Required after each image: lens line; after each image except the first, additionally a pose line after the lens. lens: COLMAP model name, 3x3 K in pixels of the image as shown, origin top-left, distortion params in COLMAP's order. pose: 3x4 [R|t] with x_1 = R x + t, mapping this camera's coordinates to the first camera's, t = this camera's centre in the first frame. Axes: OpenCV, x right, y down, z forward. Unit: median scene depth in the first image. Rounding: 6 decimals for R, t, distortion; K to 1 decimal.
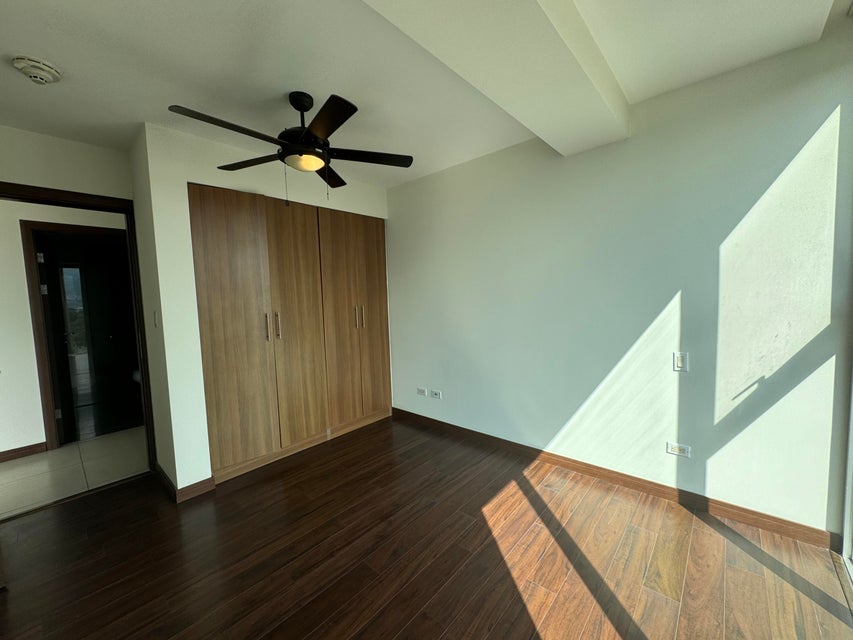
lens RADIAL K [[340.2, 0, 426.5], [0, 340.2, 320.0], [0, 0, 1]] dist [-0.000315, 0.000012]
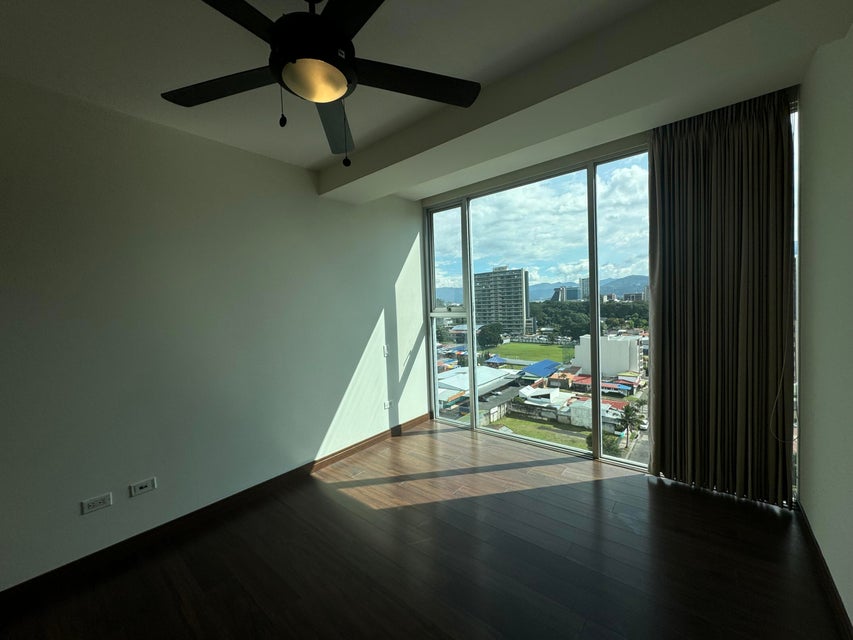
lens RADIAL K [[340.2, 0, 426.5], [0, 340.2, 320.0], [0, 0, 1]] dist [-0.000315, 0.000012]
pose [[-0.026979, -0.009973, 0.999586, -0.928398], [0.115958, 0.993169, 0.013039, -0.026647], [-0.992888, 0.116261, -0.025638, 0.830194]]
